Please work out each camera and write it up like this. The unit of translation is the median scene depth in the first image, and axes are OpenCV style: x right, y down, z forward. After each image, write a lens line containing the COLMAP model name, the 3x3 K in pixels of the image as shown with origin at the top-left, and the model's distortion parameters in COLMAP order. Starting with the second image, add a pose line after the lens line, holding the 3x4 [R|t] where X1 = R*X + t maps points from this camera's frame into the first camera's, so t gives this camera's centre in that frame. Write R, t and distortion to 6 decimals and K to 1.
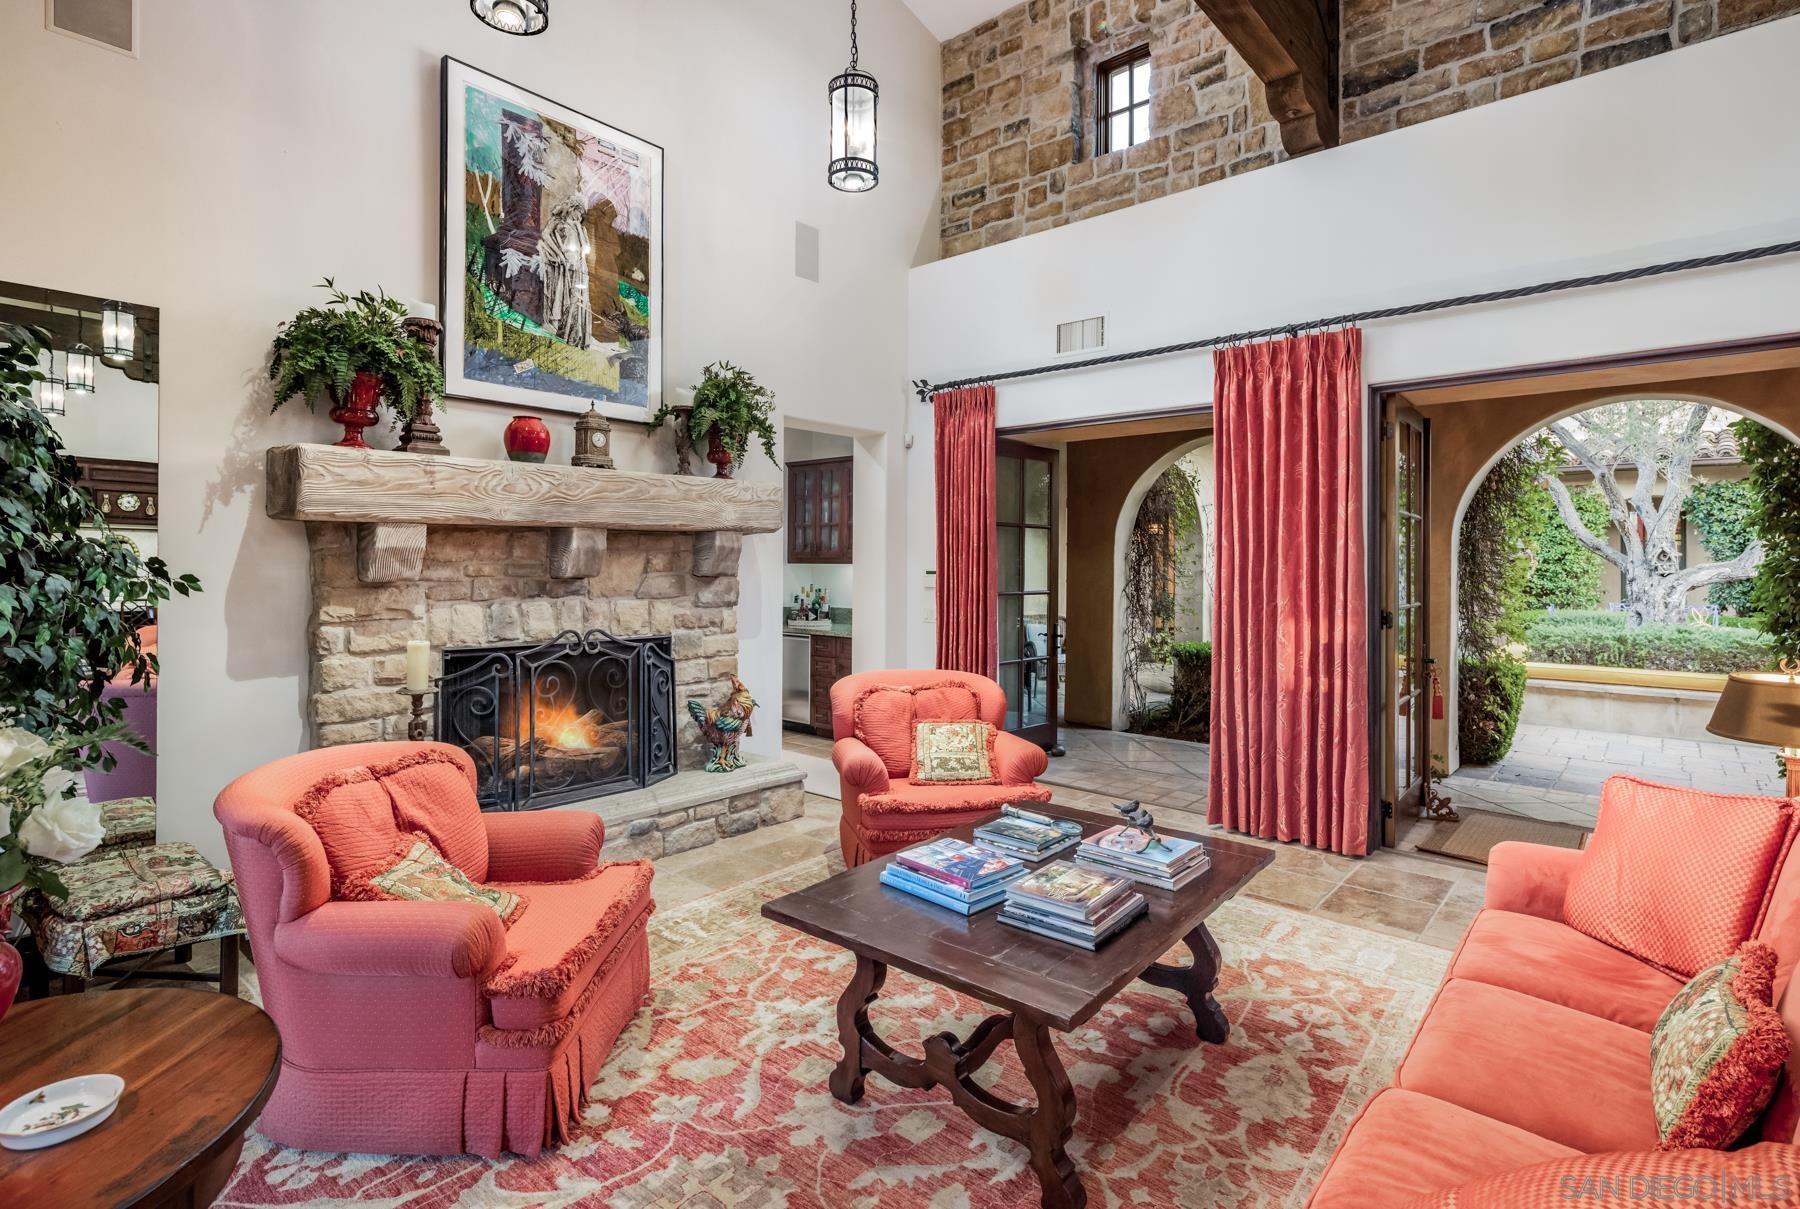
lens RADIAL K [[869.8, 0, 917.3], [0, 869.8, 560.6], [0, 0, 1]] dist [-0.000873, -0.000015]
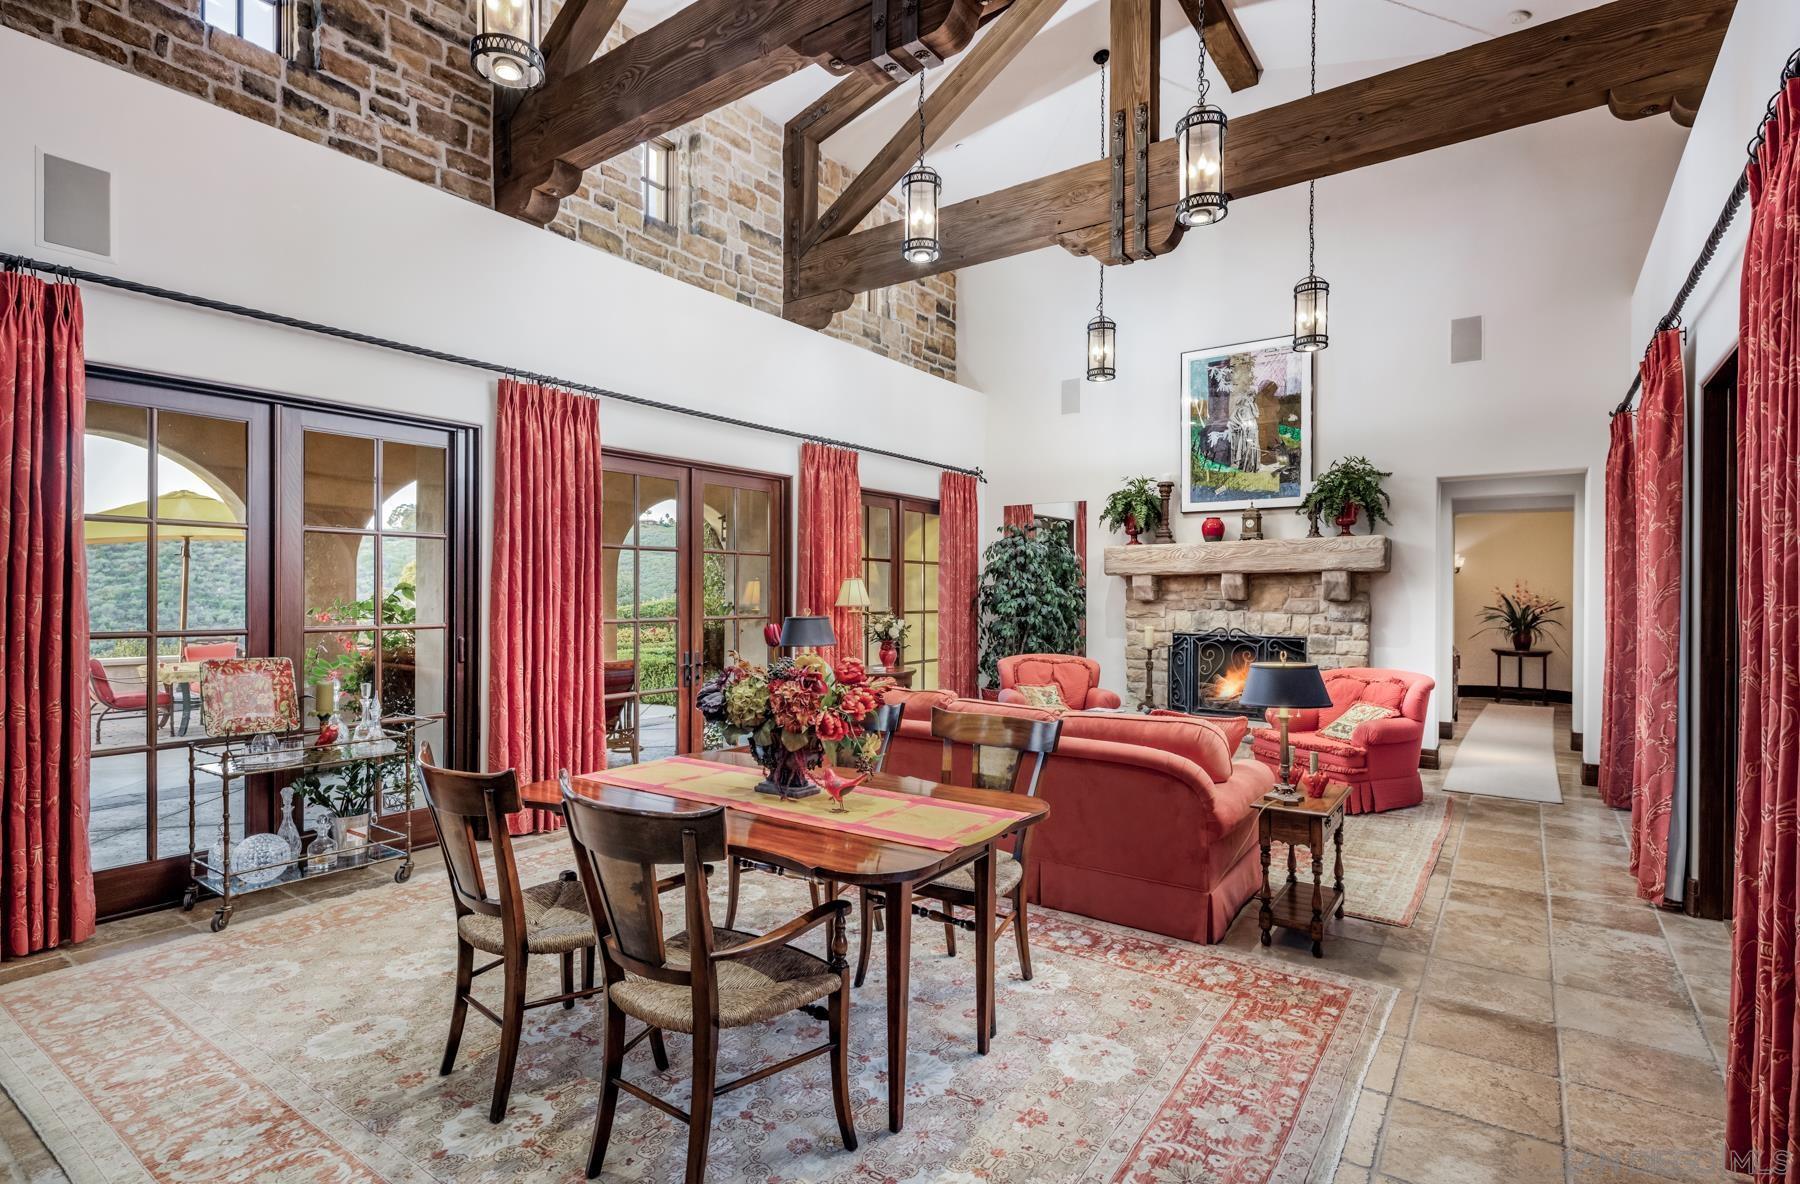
lens RADIAL K [[882.1, 0, 900.8], [0, 882.1, 595.3], [0, 0, 1]] dist [0.000338, 0.000014]
pose [[0.088569, 0.000456, -0.996070, 1.410076], [0.001294, 0.999999, 0.000573, 0.007354], [0.996069, -0.001340, 0.088569, 0.120740]]
